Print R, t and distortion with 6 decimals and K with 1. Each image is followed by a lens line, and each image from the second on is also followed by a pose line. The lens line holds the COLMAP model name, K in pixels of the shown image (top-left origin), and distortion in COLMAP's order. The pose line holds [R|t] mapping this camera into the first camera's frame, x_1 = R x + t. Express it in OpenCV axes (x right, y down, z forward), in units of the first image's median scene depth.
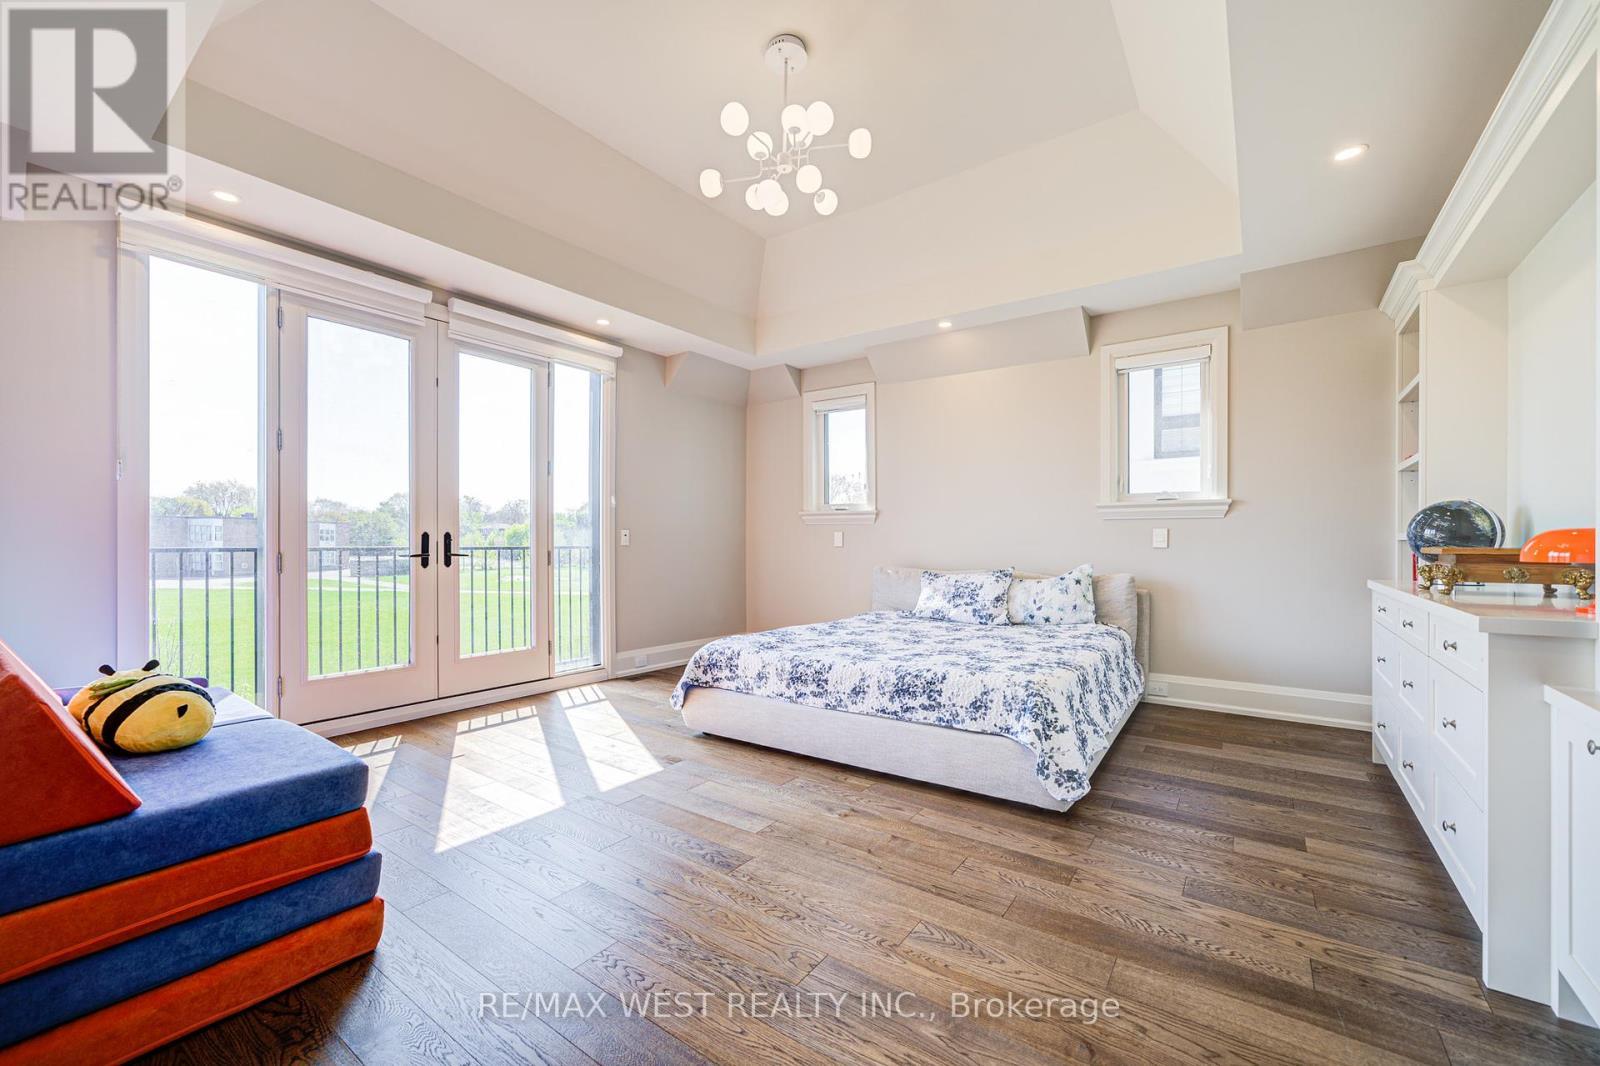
lens RADIAL K [[656.1, 0, 785.9], [0, 656.1, 548.2], [0, 0, 1]] dist [-0.044608, 0.032050]
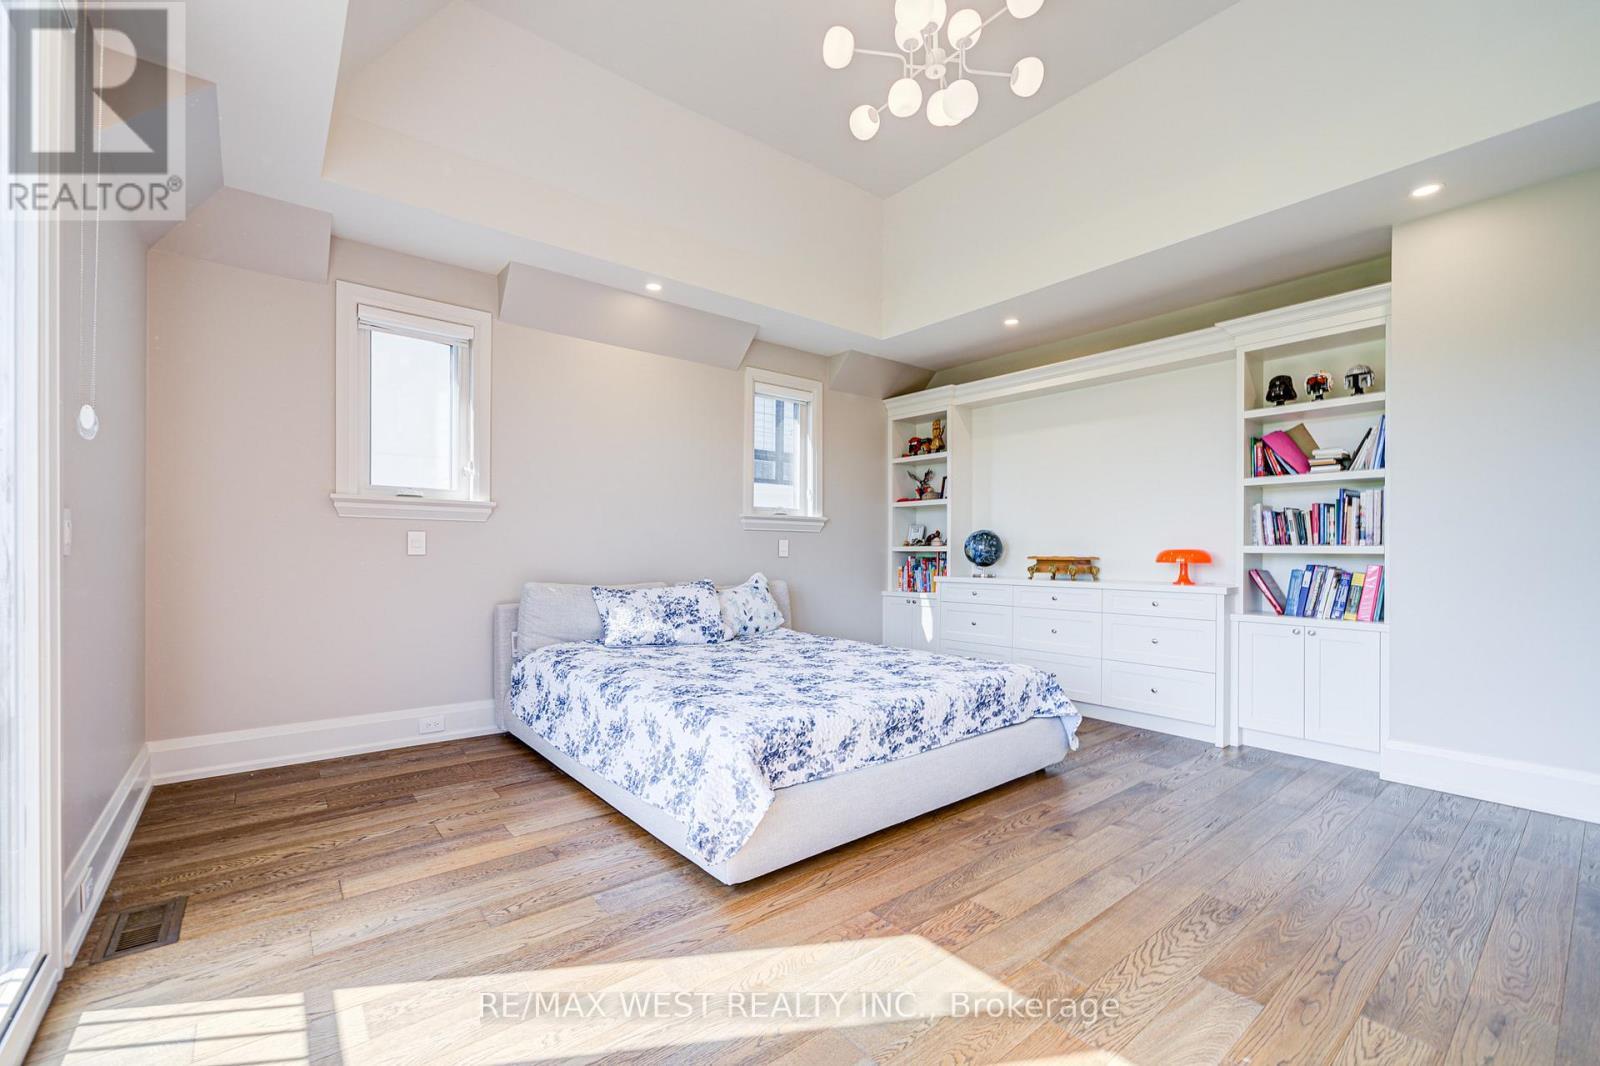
lens RADIAL K [[671.2, 0, 797.9], [0, 671.2, 551.8], [0, 0, 1]] dist [-0.012837, 0.000142]
pose [[0.256969, 0.001430, 0.966419, -0.767611], [0.002066, 0.999996, -0.002029, -0.008500], [-0.966417, 0.002518, 0.256965, 0.891594]]
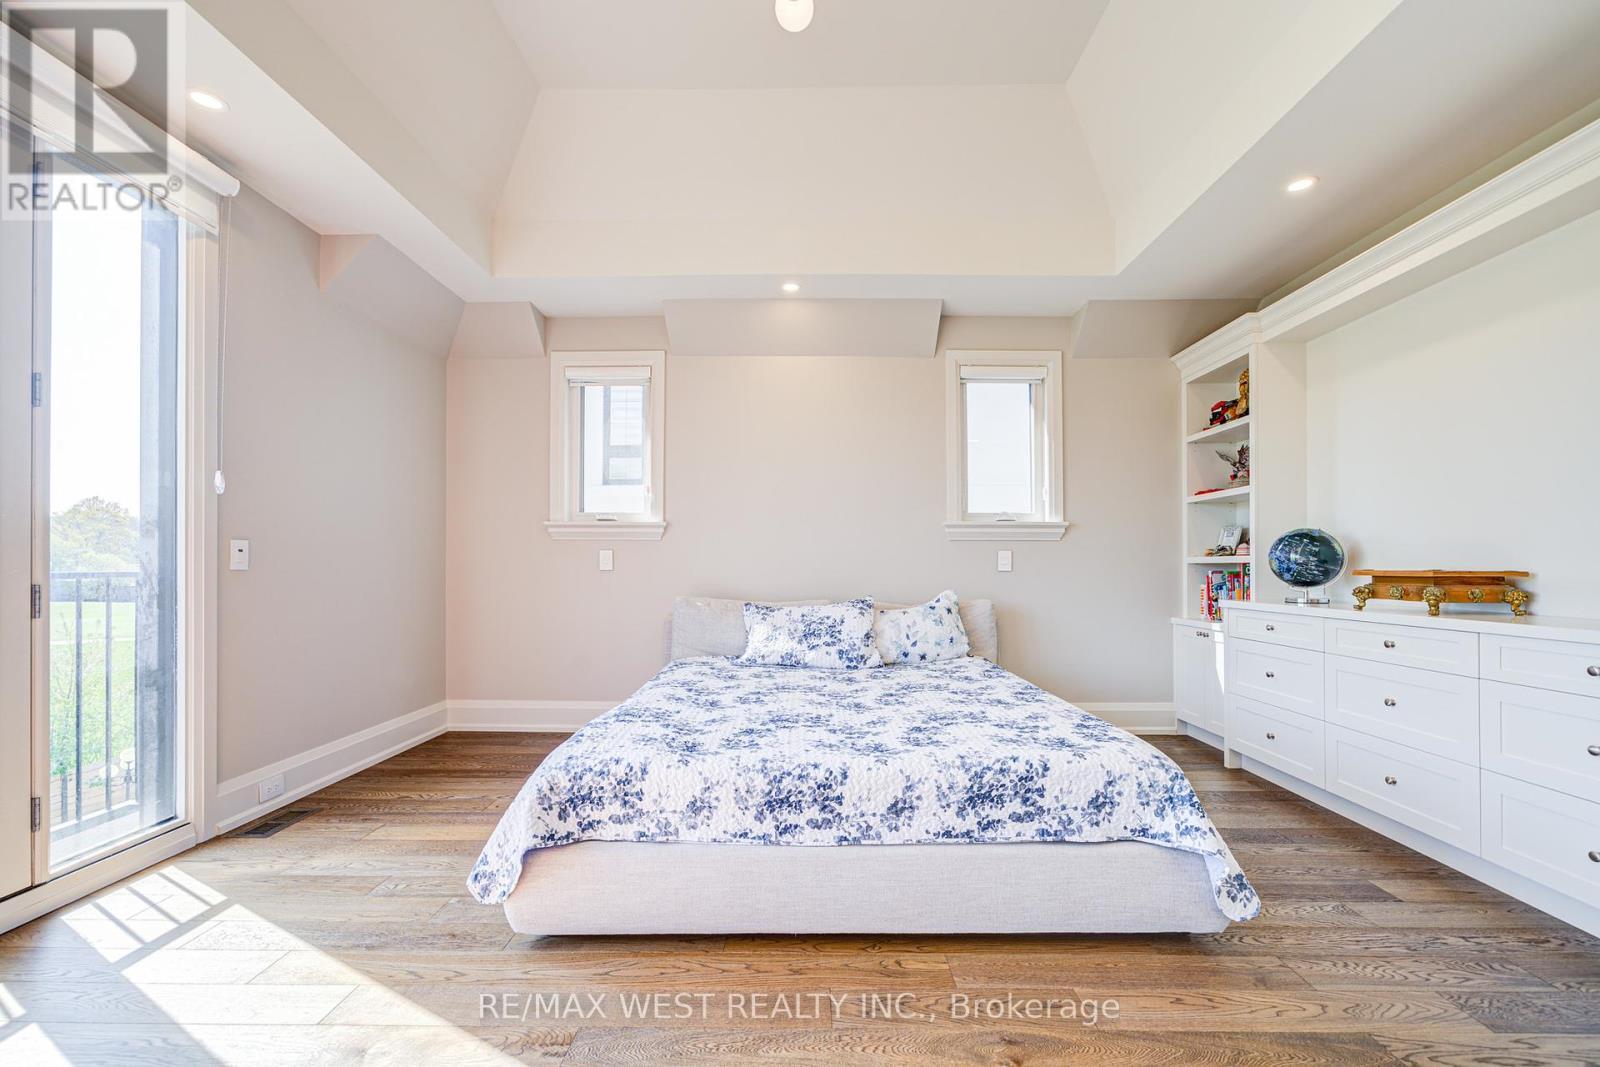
lens RADIAL K [[660.9, 0, 805.3], [0, 660.9, 559.7], [0, 0, 1]] dist [-0.002812, 0.000537]
pose [[0.812348, 0.006594, 0.583136, -0.299598], [0.004366, 0.999839, -0.017388, -0.002683], [-0.583157, 0.016671, 0.812188, 0.506272]]
